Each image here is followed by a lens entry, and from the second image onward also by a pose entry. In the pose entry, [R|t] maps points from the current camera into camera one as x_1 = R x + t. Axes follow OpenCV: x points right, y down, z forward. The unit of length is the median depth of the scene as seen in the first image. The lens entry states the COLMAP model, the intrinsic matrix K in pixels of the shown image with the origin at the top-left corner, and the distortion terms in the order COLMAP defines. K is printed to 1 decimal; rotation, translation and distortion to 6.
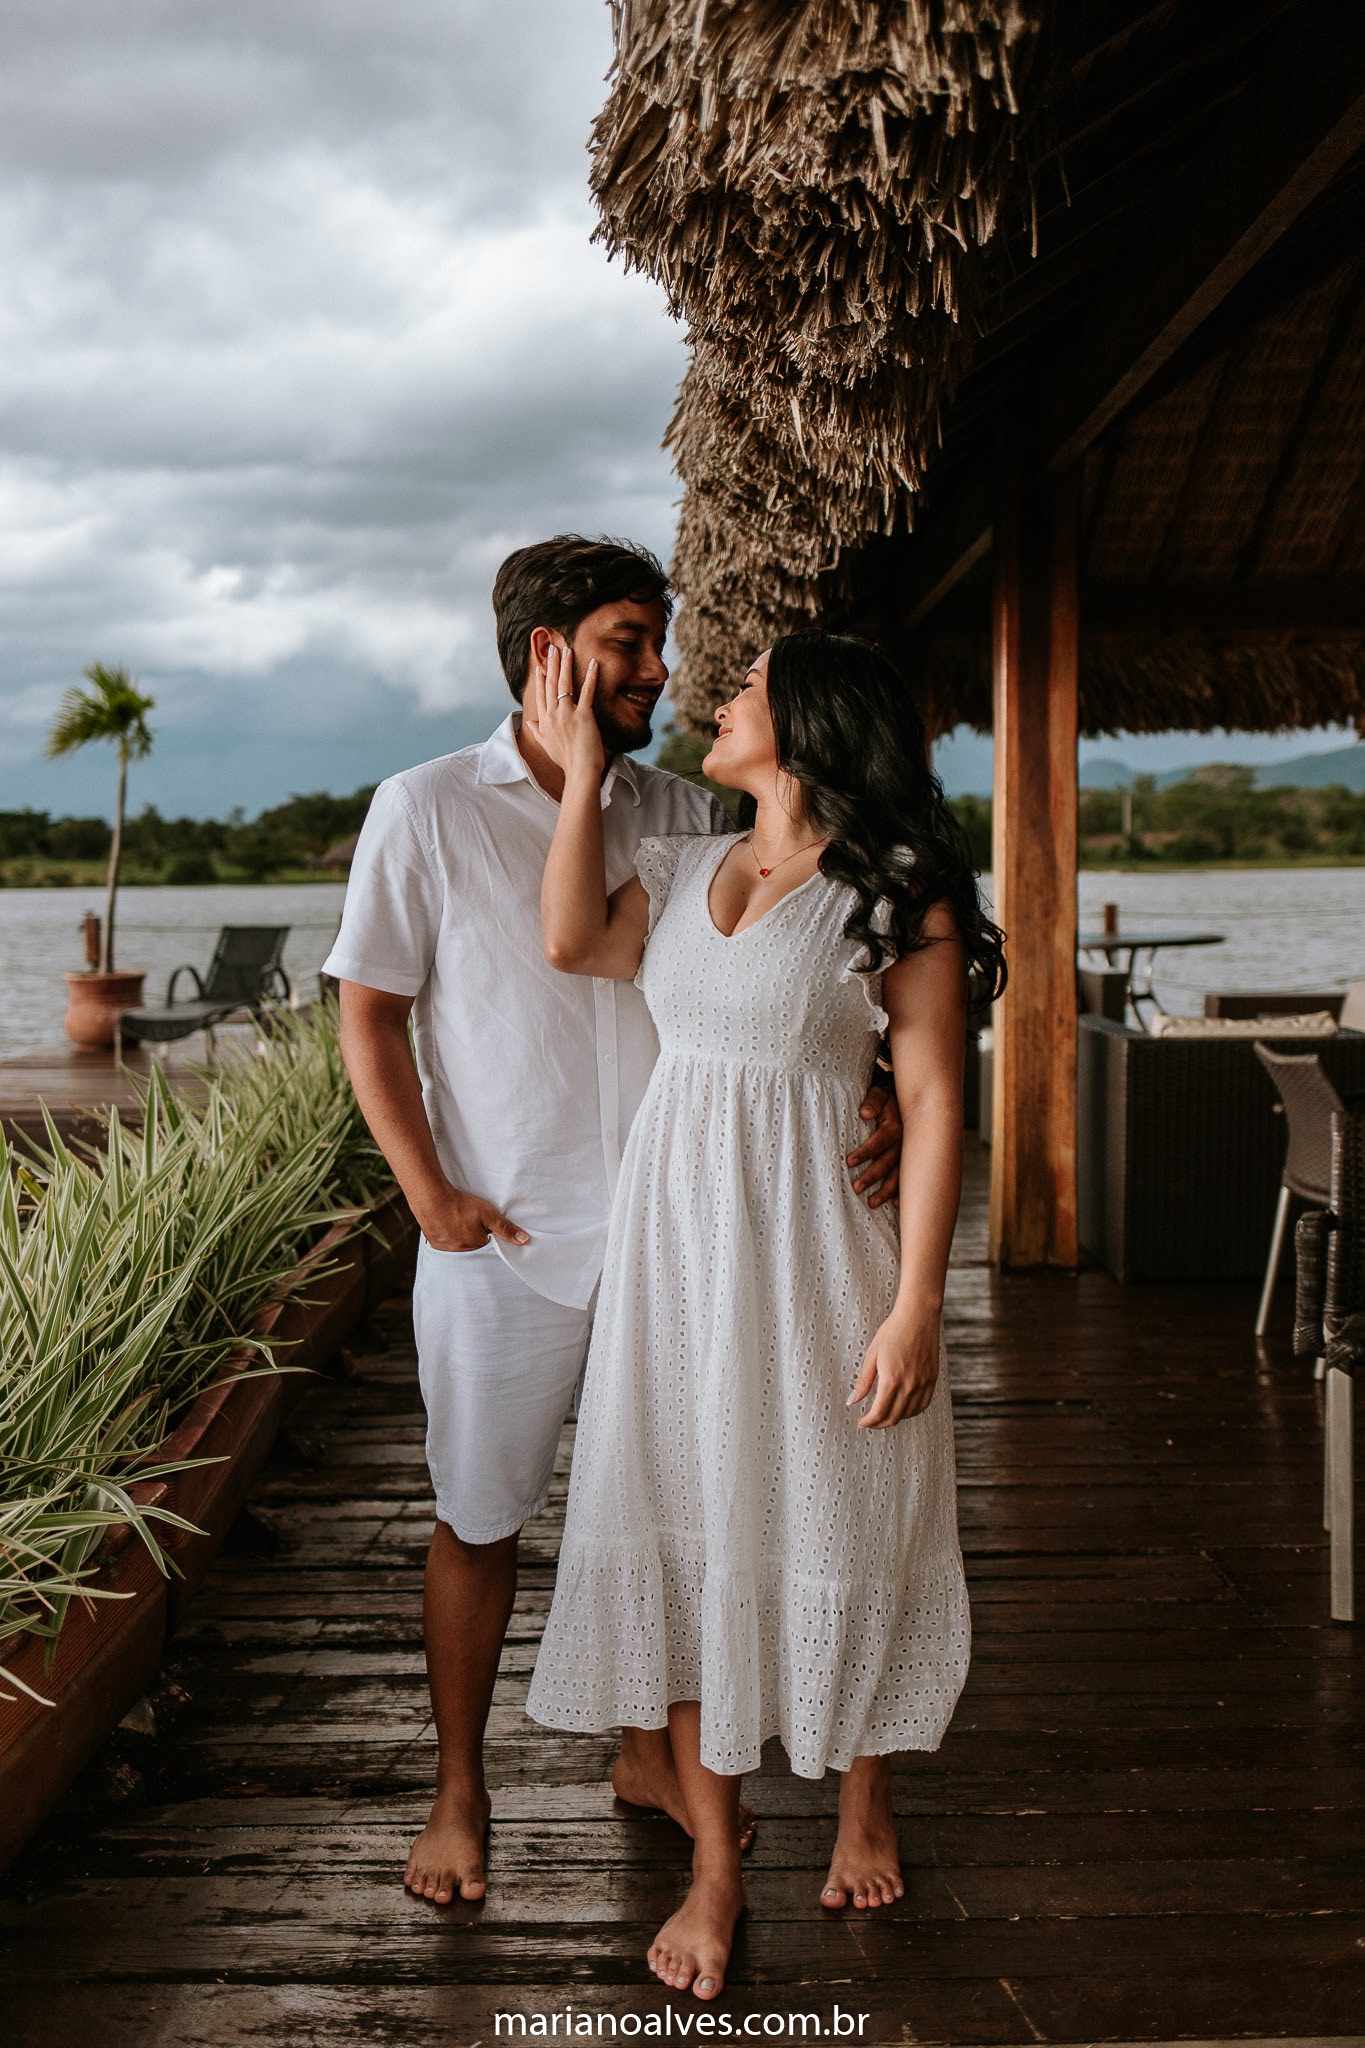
lens RADIAL K [[2125.6, 0, 706.3], [0, 2125.6, 1054.0], [0, 0, 1]] dist [0.011333, 0.004335]
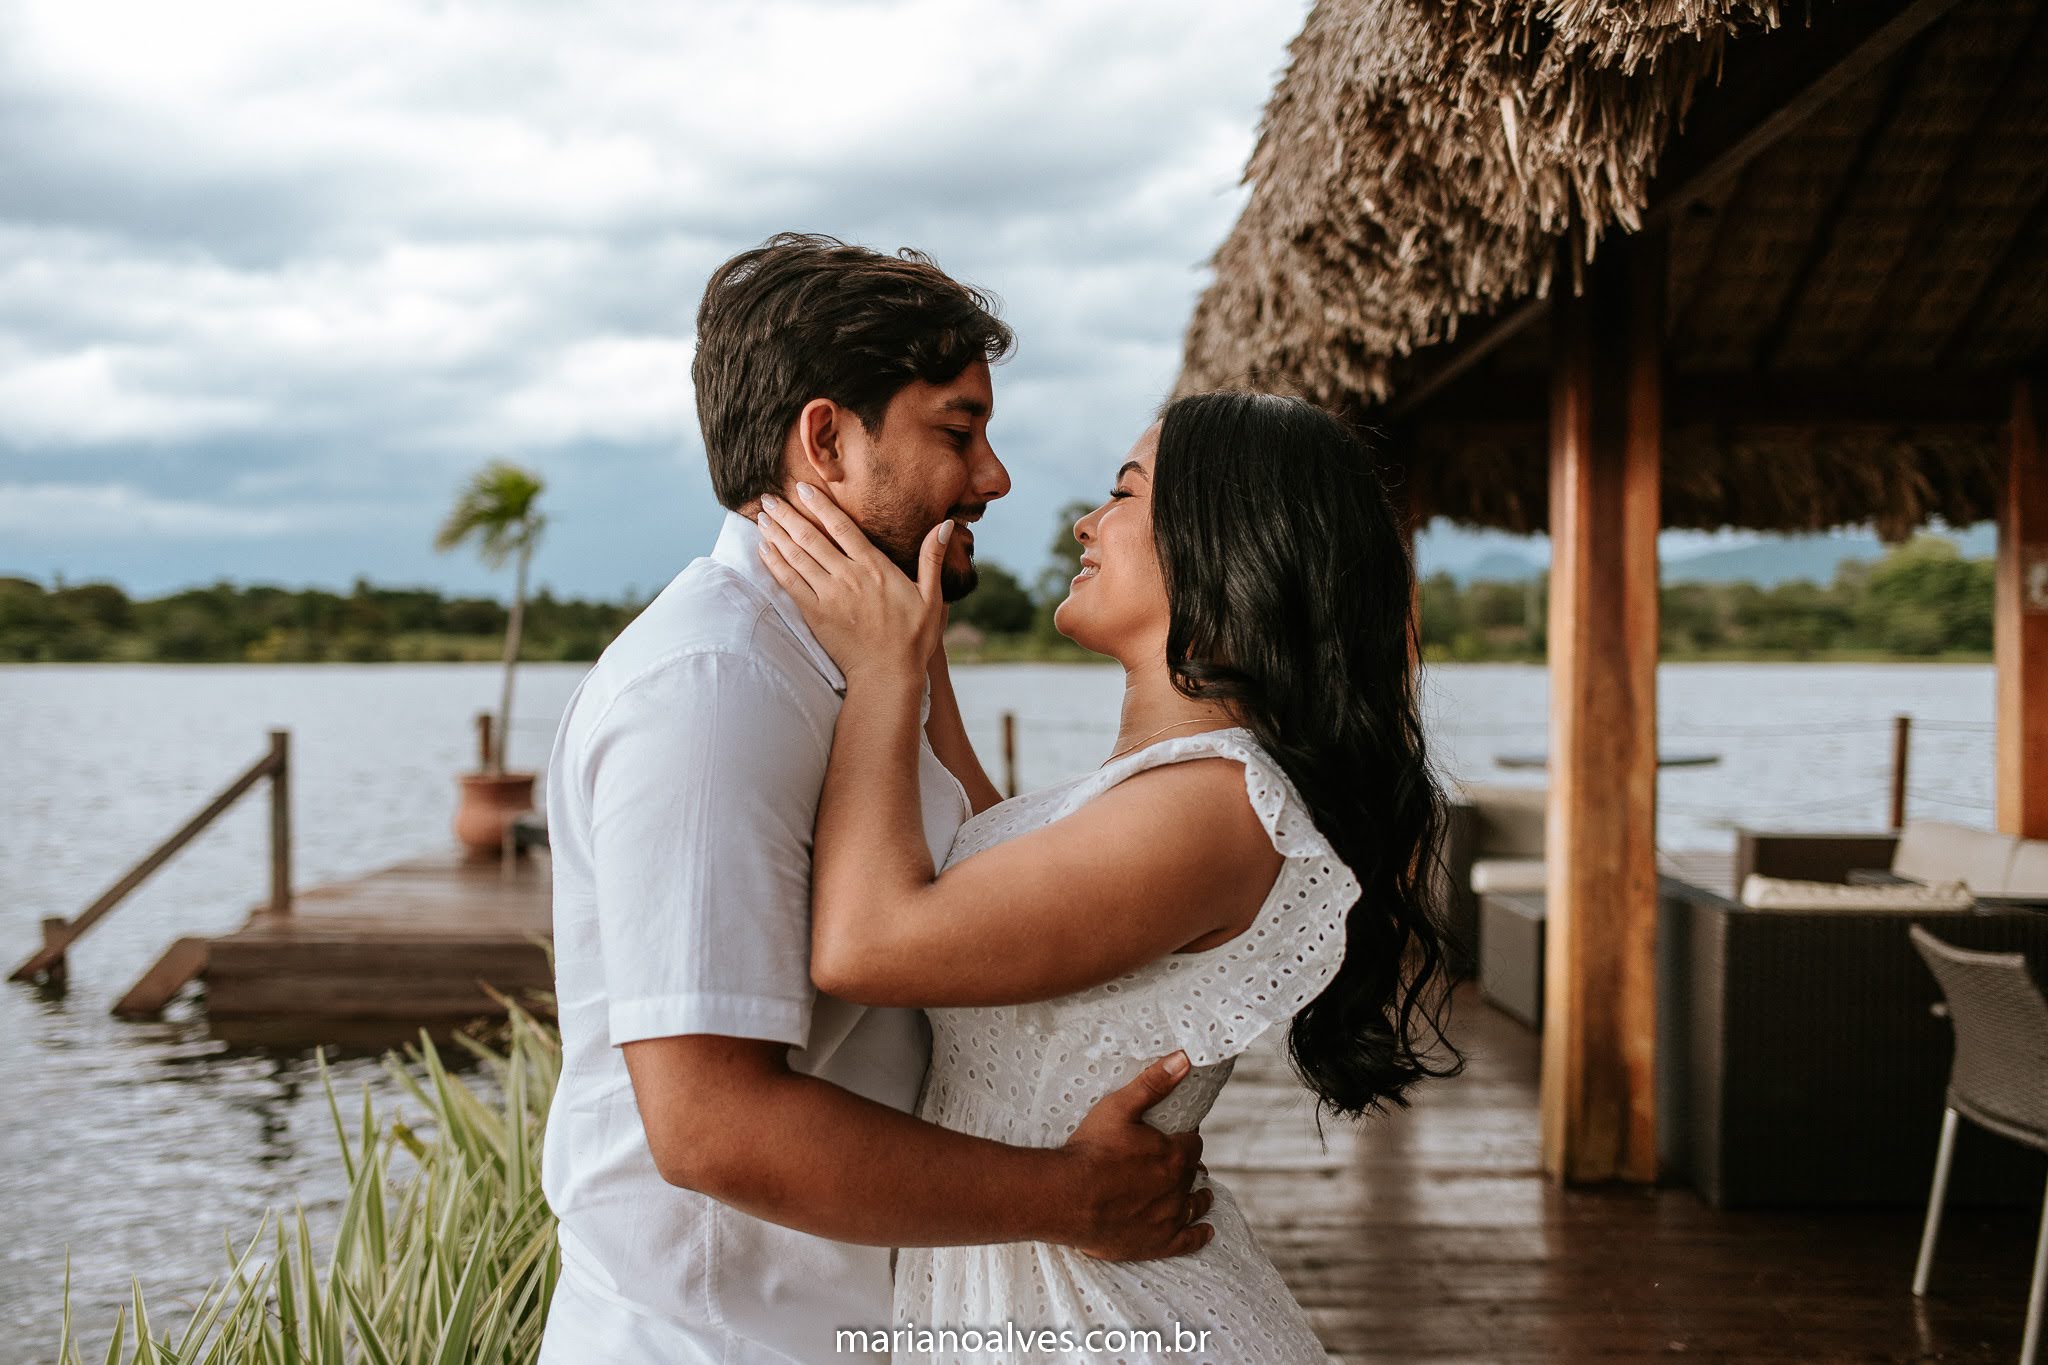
lens RADIAL K [[2125.6, 0, 1024.0], [0, 2125.6, 682.5], [0, 0, 1]] dist [0.011333, 0.004335]
pose [[0.999405, 0.015797, -0.030669, -0.061744], [-0.017965, 0.997260, -0.071756, -0.037898], [0.029451, 0.072265, 0.996951, 0.194245]]
